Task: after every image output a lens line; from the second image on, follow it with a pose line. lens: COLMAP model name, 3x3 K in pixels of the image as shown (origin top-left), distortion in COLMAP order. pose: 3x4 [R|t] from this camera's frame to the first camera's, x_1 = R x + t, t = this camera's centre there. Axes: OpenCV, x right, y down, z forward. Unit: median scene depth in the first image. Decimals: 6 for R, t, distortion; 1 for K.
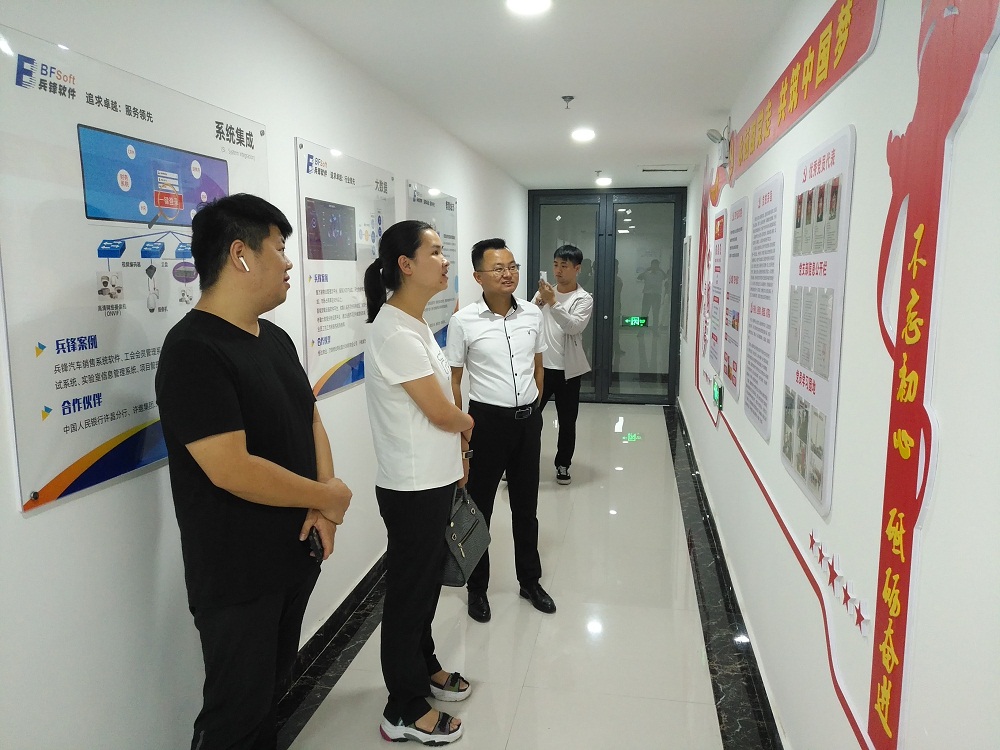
lens RADIAL K [[781.7, 0, 504.0], [0, 781.7, 374.6], [0, 0, 1]] dist [0.010515, -0.001629]
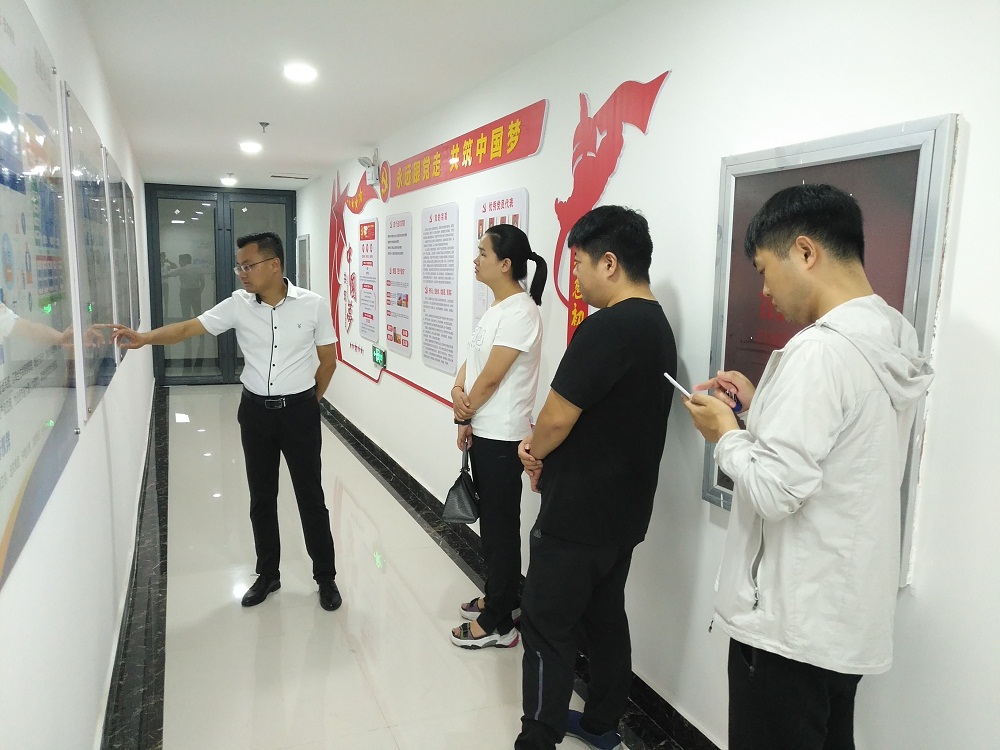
lens RADIAL K [[781.7, 0, 496.8], [0, 781.7, 377.9], [0, 0, 1]] dist [0.010515, -0.001629]
pose [[0.844604, -0.061859, 0.531807, -0.281644], [0.055538, 0.998067, 0.027890, 0.035705], [-0.532504, 0.005980, 0.846406, -0.243076]]
